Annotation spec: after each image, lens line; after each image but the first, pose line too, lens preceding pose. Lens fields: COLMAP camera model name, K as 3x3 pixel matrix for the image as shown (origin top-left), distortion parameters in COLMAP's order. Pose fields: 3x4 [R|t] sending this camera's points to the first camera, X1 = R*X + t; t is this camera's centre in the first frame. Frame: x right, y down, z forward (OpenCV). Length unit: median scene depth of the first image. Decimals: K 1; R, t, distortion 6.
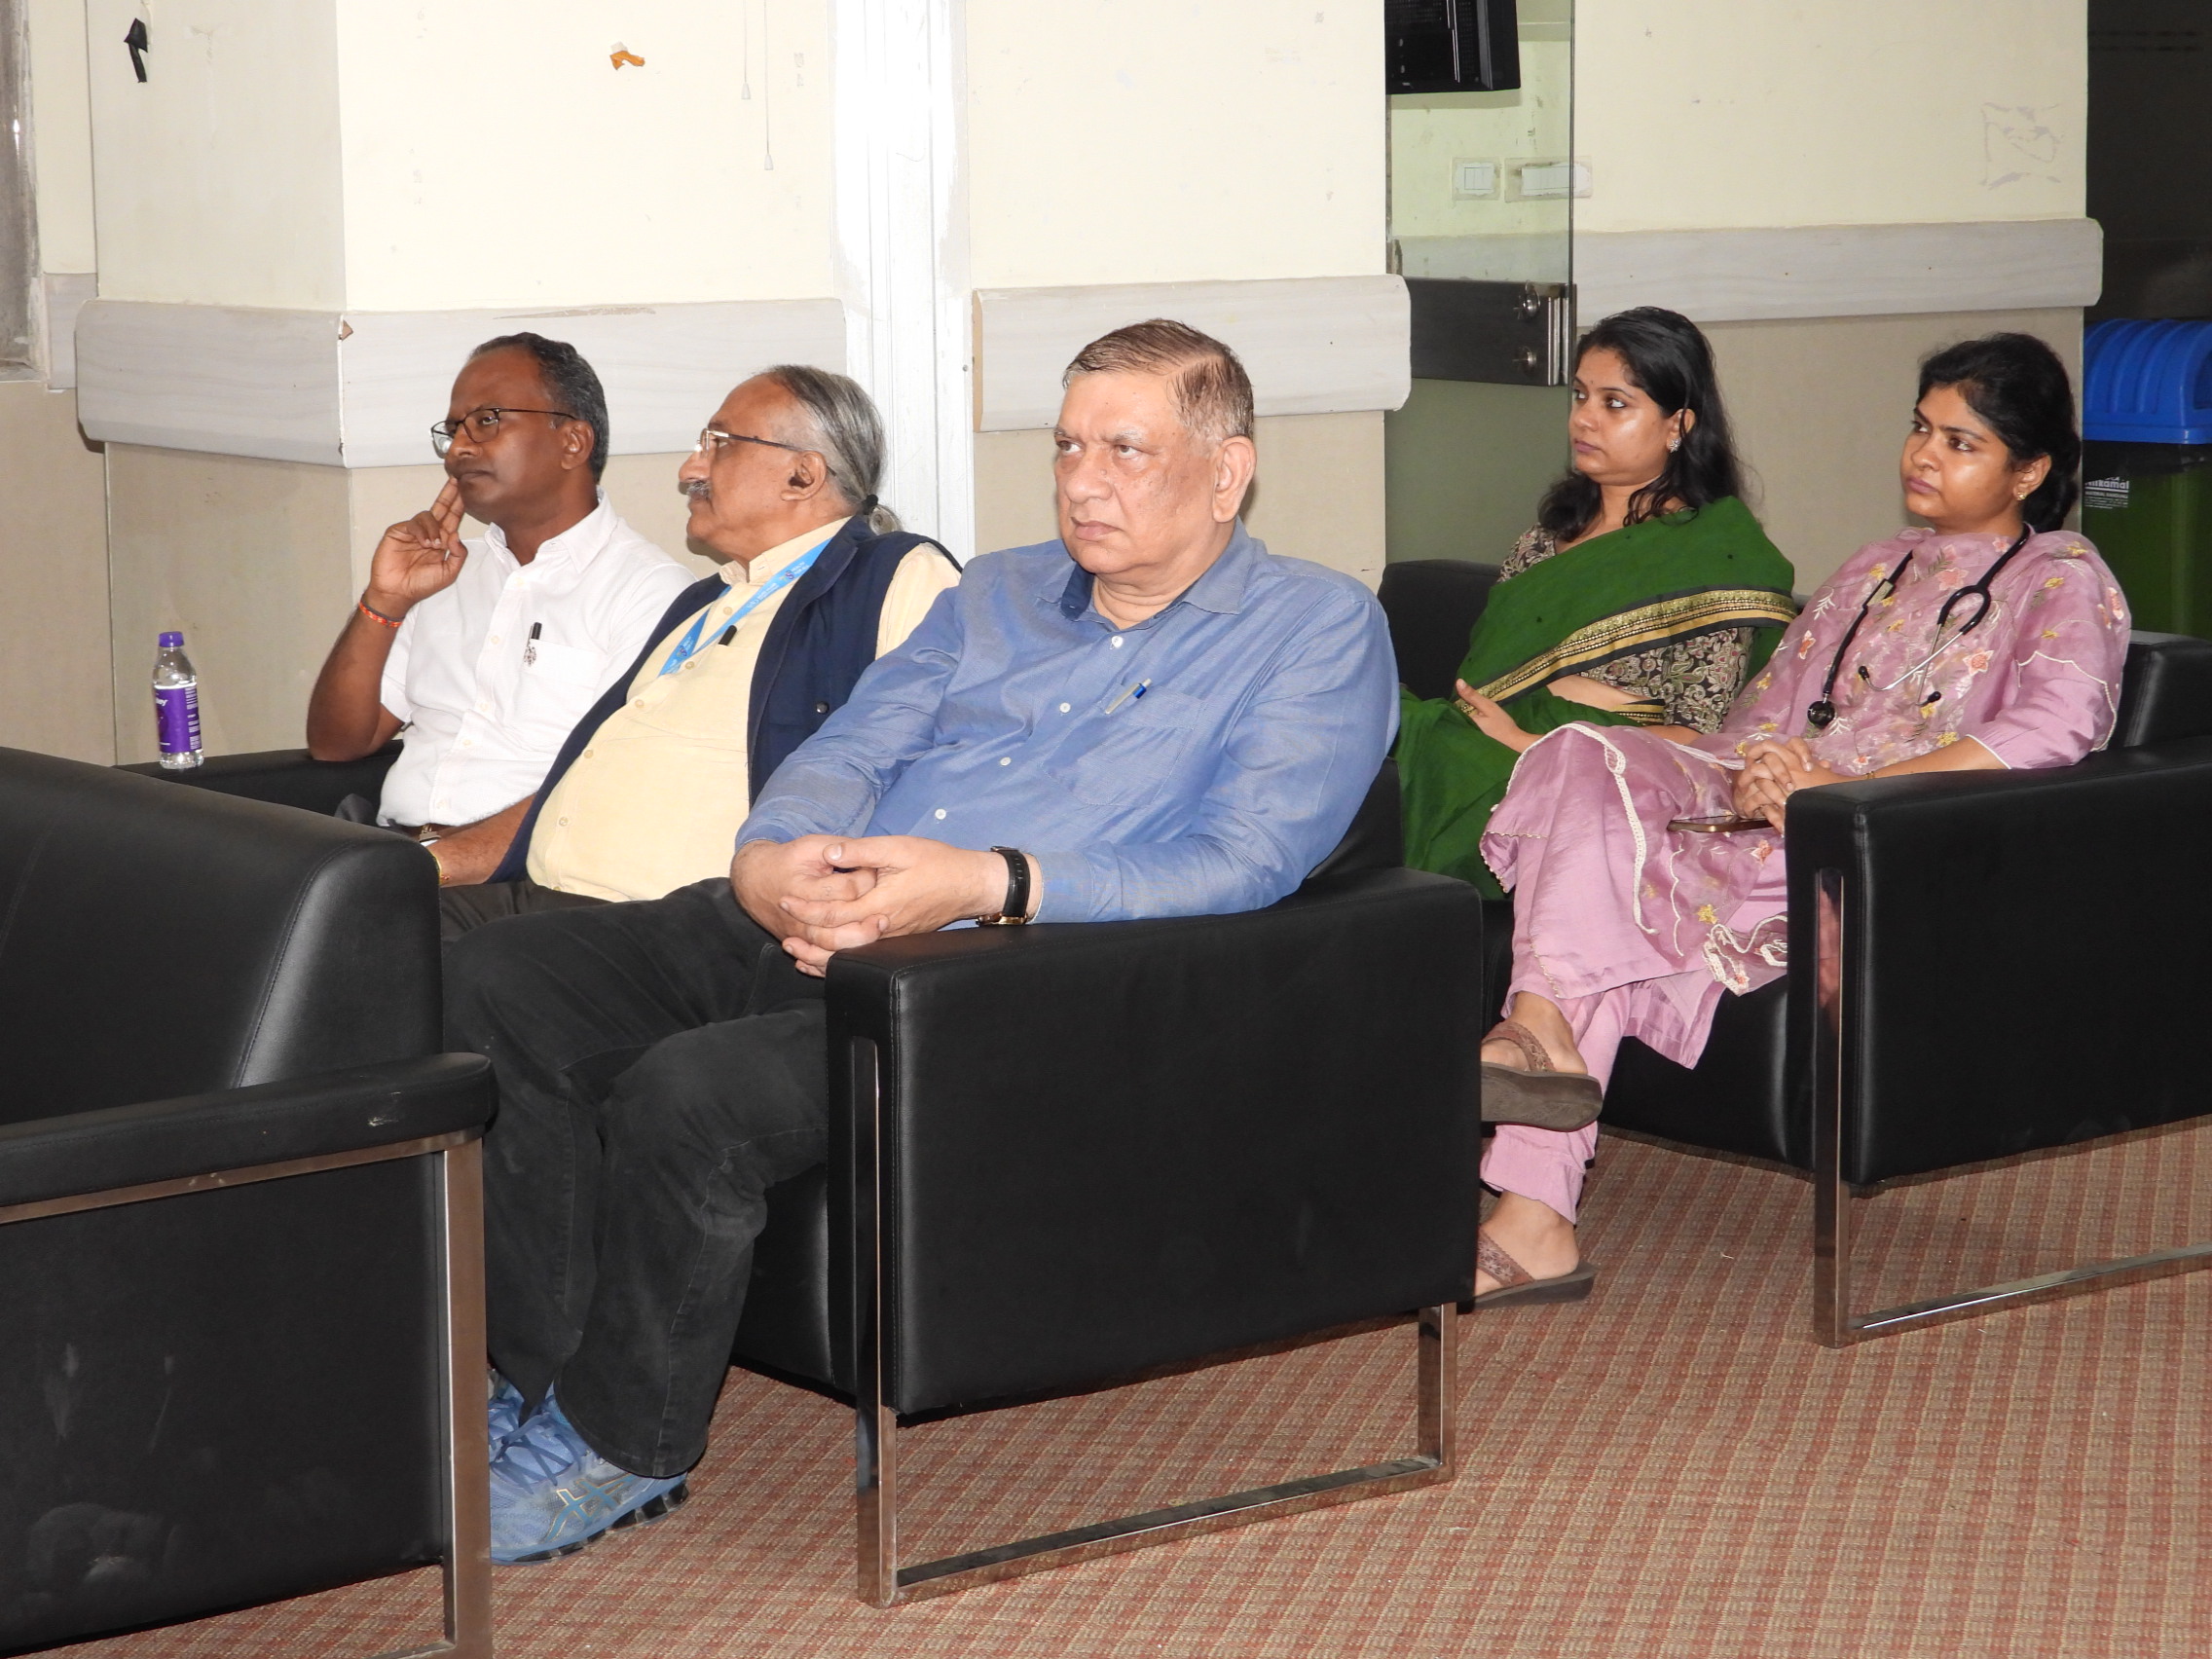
lens RADIAL K [[4838.1, 0, 1106.0], [0, 4838.1, 829.5], [0, 0, 1]] dist [-0.043345, -0.041892]
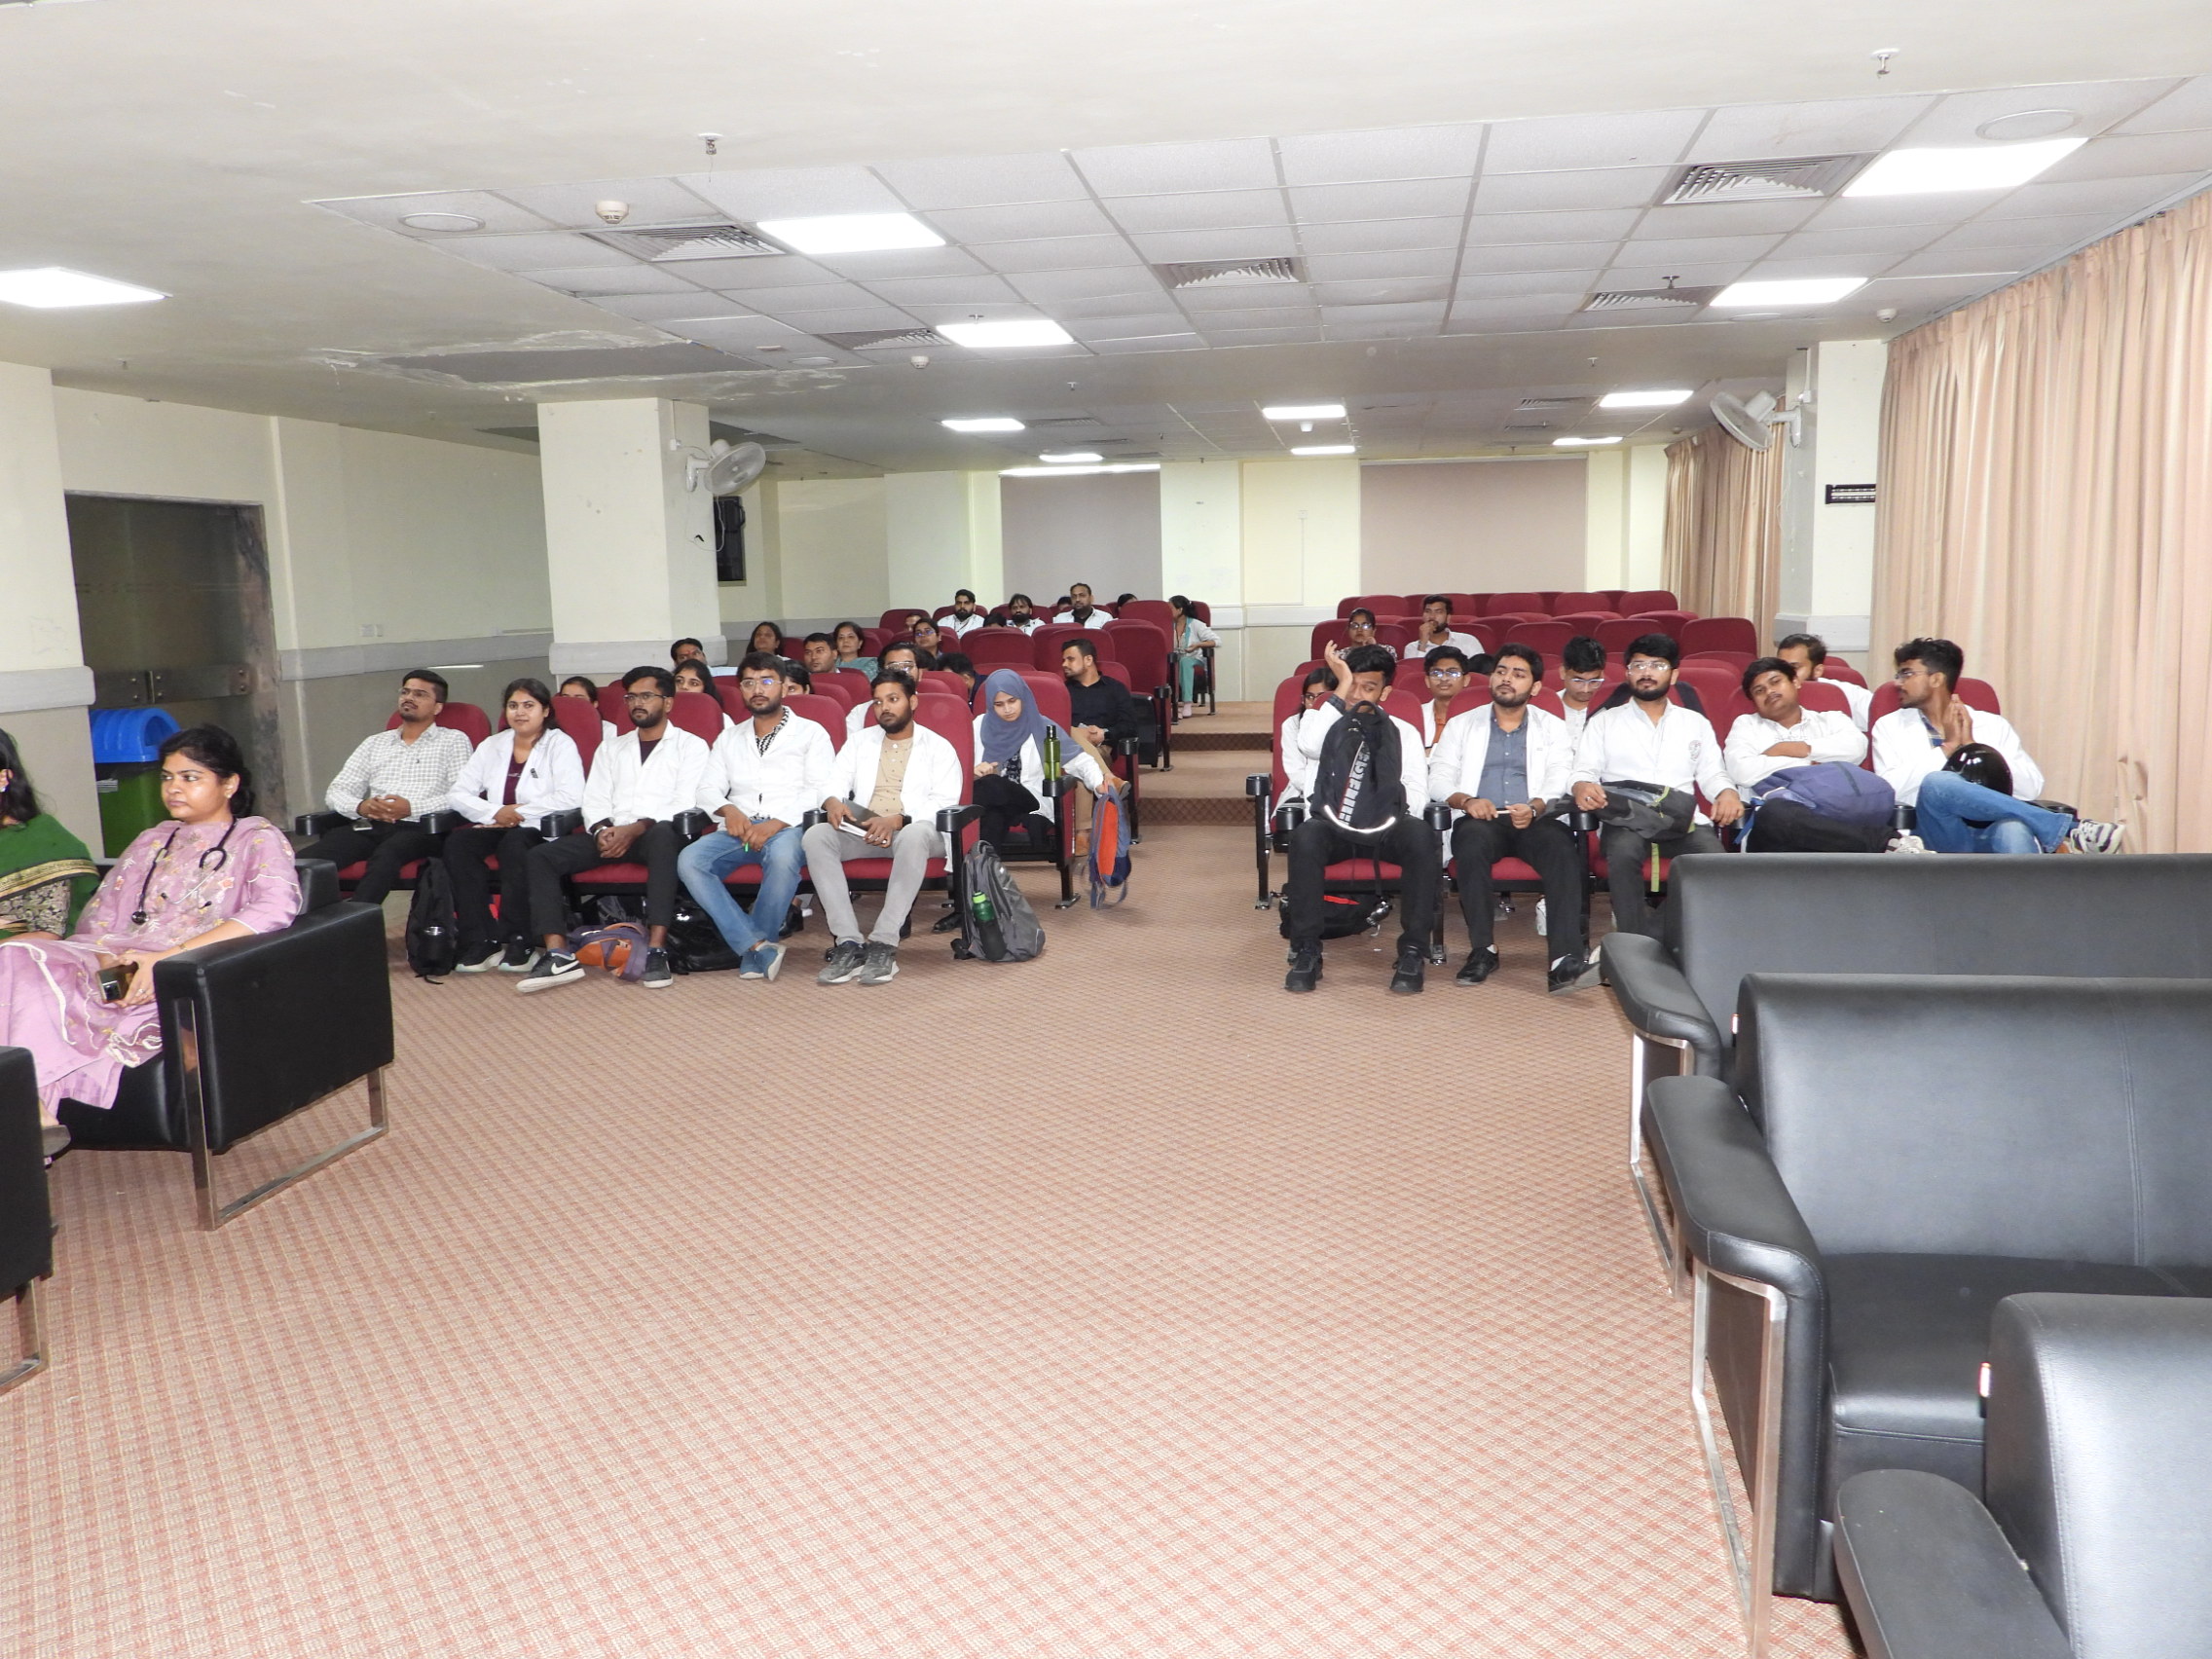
lens RADIAL K [[1744.9, 0, 1106.0], [0, 1744.9, 829.5], [0, 0, 1]] dist [0.004212, 0.005605]
pose [[0.711936, -0.105780, 0.694232, -0.069954], [0.121575, 0.992228, 0.026510, -0.031798], [-0.691641, 0.065528, 0.719263, 0.194569]]
